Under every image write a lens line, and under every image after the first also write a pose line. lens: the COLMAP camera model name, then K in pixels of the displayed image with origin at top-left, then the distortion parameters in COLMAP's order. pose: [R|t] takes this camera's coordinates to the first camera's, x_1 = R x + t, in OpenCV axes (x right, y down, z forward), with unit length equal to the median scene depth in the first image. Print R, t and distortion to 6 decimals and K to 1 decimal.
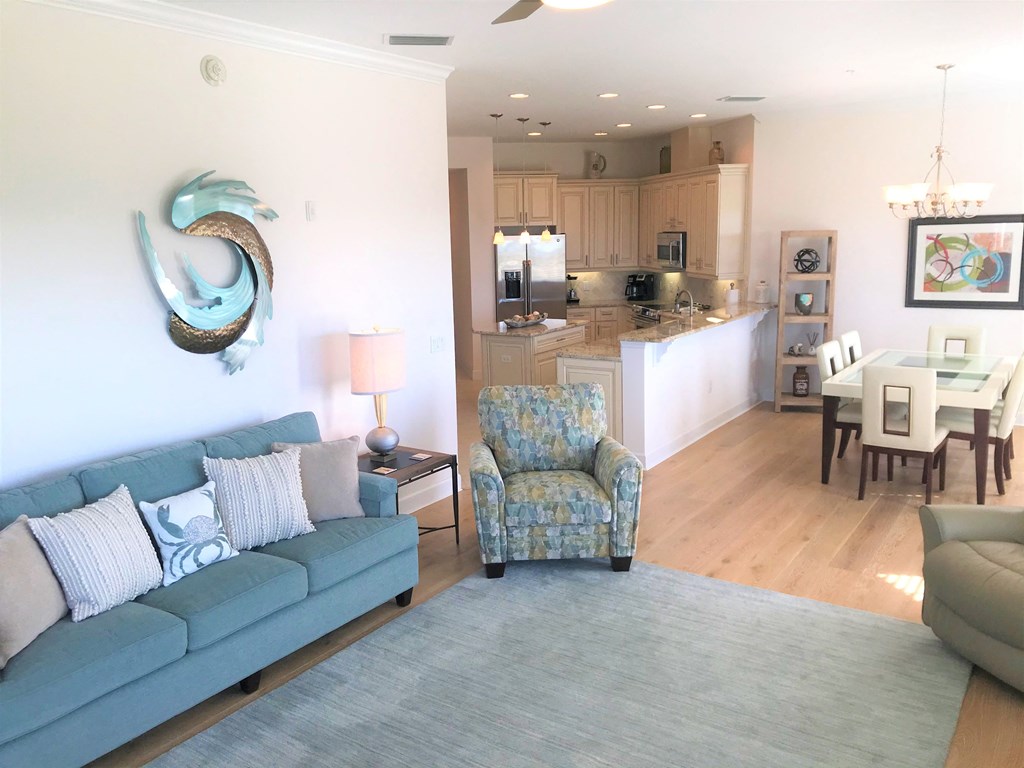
lens RADIAL K [[832.2, 0, 512.8], [0, 832.2, 381.1], [0, 0, 1]] dist [0.054422, -0.068612]
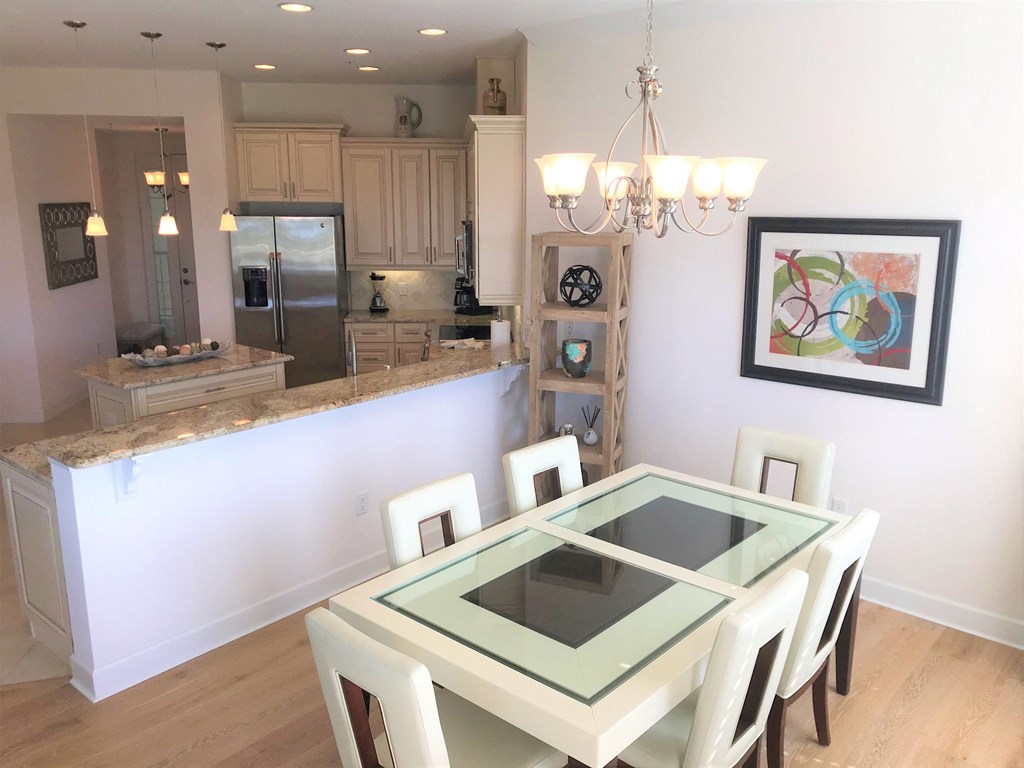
lens RADIAL K [[832.2, 0, 514.4], [0, 832.2, 381.0], [0, 0, 1]] dist [0.054422, -0.068612]
pose [[0.992037, 0.052383, -0.114533, 0.393686], [-0.047466, 0.997847, 0.045252, -0.106547], [0.116657, -0.039455, 0.992388, 0.440140]]
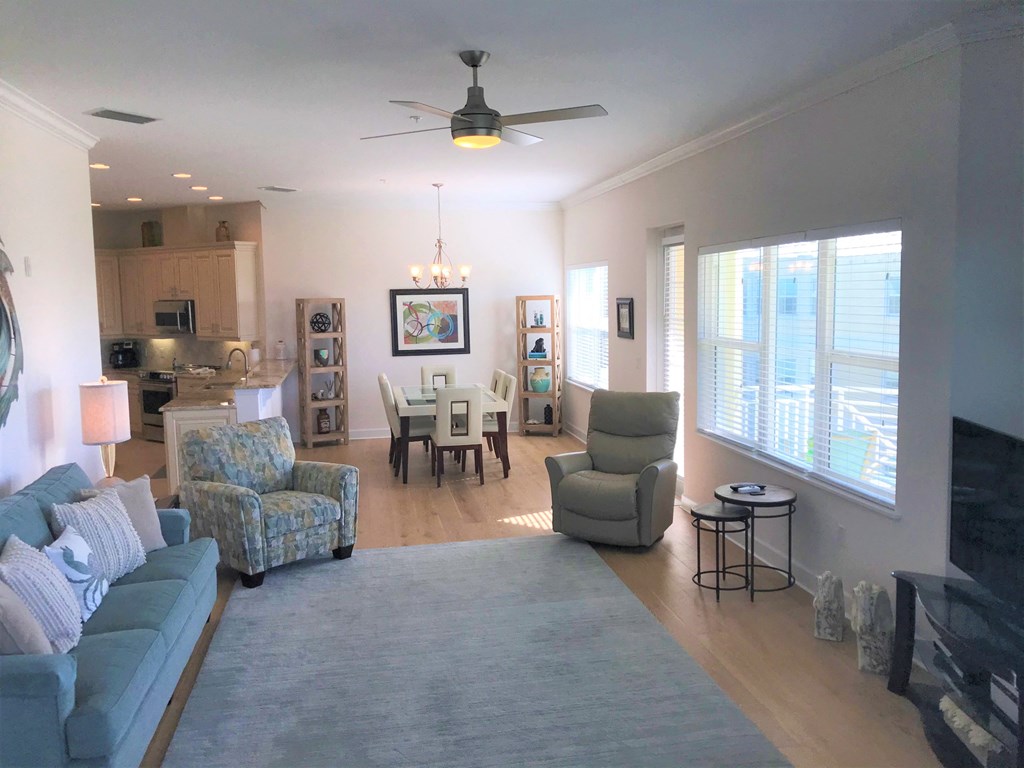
lens RADIAL K [[832.2, 0, 509.2], [0, 832.2, 379.5], [0, 0, 1]] dist [0.054422, -0.068612]
pose [[0.707410, -0.061997, 0.704079, -0.341377], [0.128352, 0.990851, -0.041710, 0.027302], [-0.695052, 0.119877, 0.708895, -0.055932]]
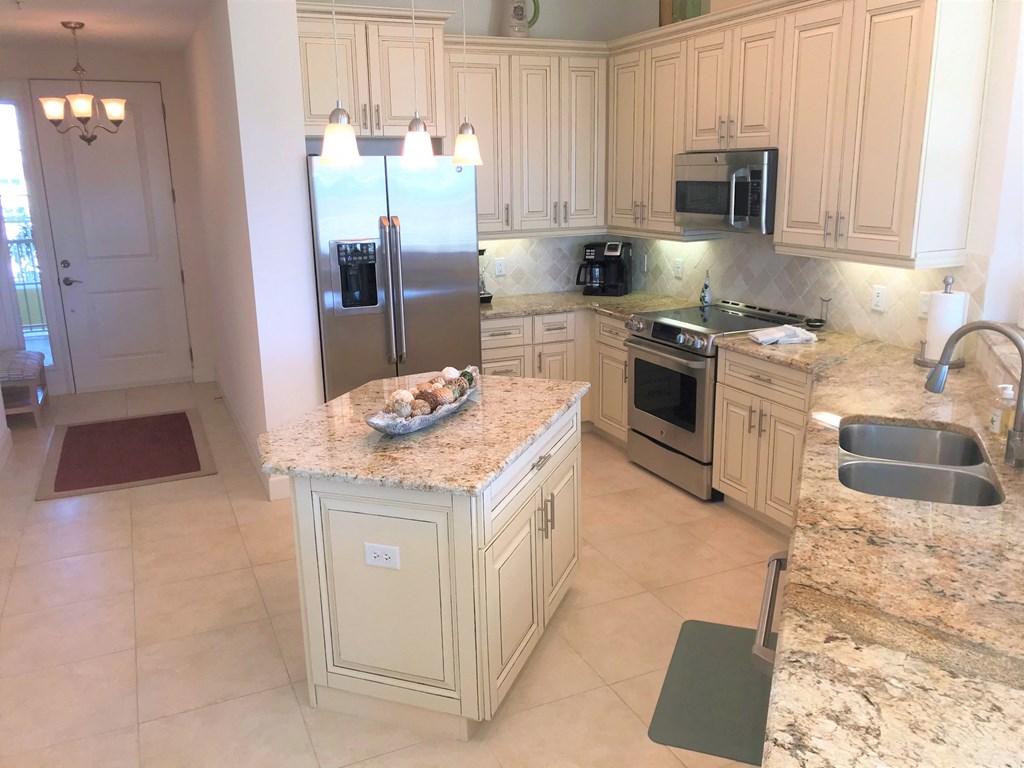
lens RADIAL K [[832.2, 0, 501.7], [0, 832.2, 361.0], [0, 0, 1]] dist [0.054422, -0.068612]
pose [[0.973989, -0.046393, 0.221794, -0.032382], [0.037637, 0.998342, 0.043543, -0.117325], [-0.223446, -0.034063, 0.974121, 0.760590]]
